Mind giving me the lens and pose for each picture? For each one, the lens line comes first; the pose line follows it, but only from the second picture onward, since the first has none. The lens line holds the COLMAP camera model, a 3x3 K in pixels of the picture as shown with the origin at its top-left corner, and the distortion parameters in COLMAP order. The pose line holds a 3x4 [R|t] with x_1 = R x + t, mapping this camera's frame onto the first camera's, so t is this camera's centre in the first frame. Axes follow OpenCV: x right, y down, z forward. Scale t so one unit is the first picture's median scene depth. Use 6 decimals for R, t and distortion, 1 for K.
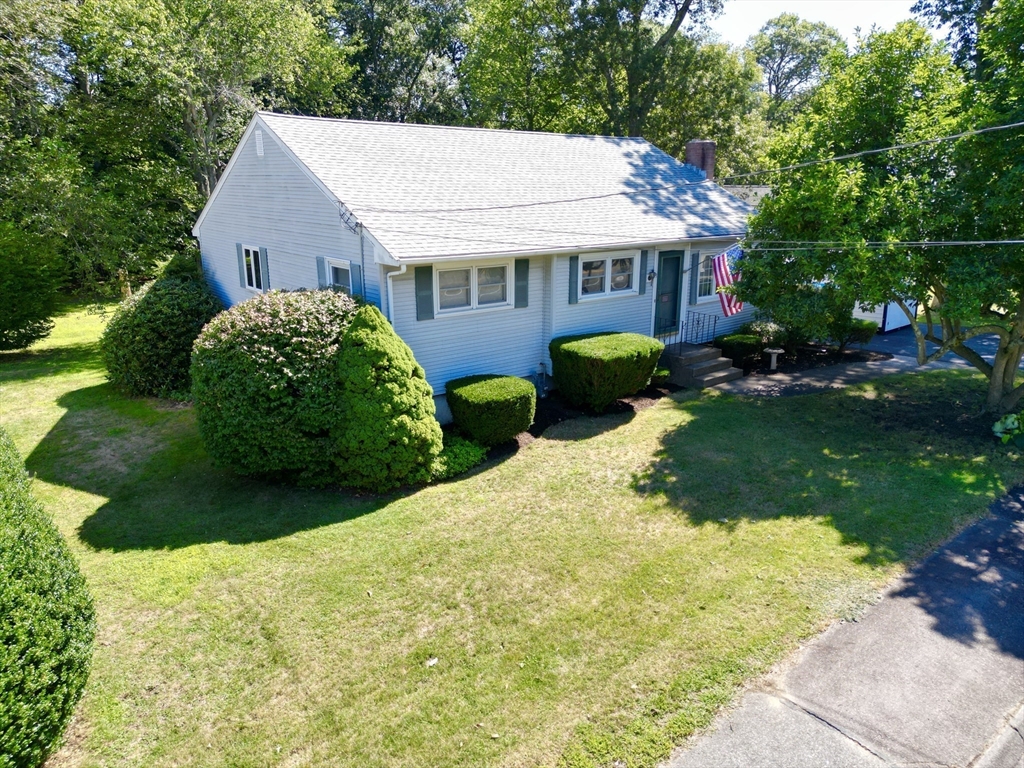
lens RADIAL K [[711.5, 0, 511.5], [0, 711.5, 383.4], [0, 0, 1]] dist [0.062992, -0.050347]
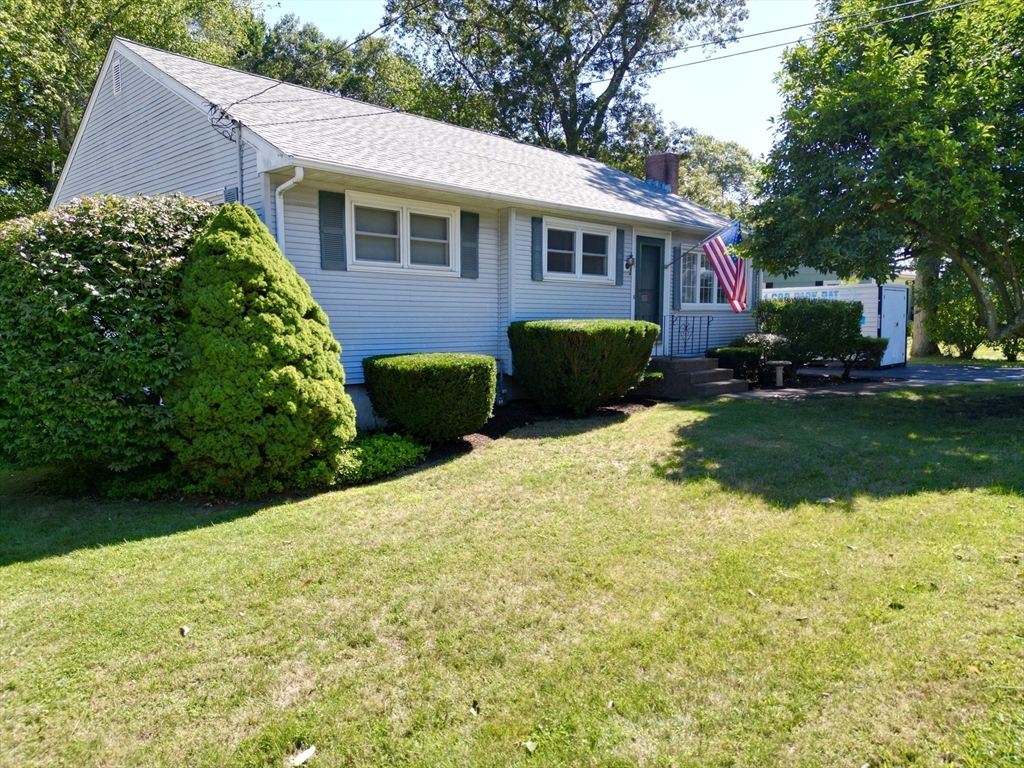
lens RADIAL K [[711.5, 0, 510.2], [0, 711.5, 386.1], [0, 0, 1]] dist [0.062992, -0.050347]
pose [[0.995313, -0.010041, 0.096179, -0.020845], [0.026500, 0.984841, -0.171421, 0.169243], [-0.093000, 0.173166, 0.980492, 0.368519]]
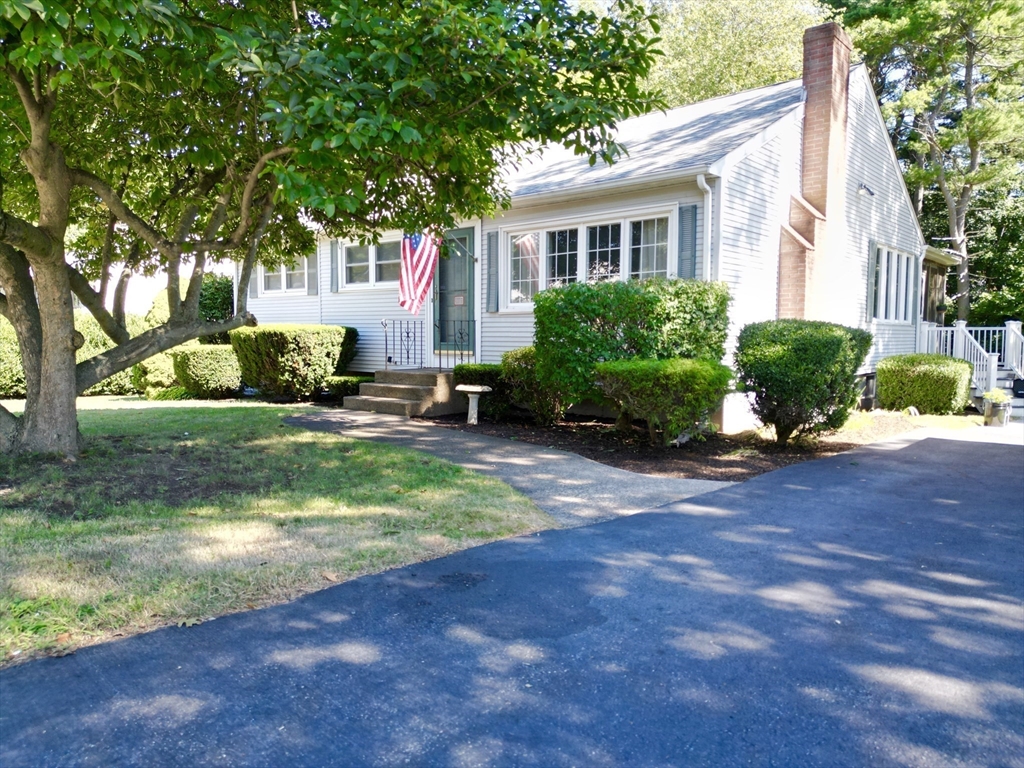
lens RADIAL K [[711.5, 0, 509.0], [0, 711.5, 380.8], [0, 0, 1]] dist [0.062992, -0.050347]
pose [[0.156056, 0.064135, -0.985664, 1.344950], [-0.276037, 0.960963, 0.018824, -0.107210], [0.948394, 0.269142, 0.167667, 1.433821]]
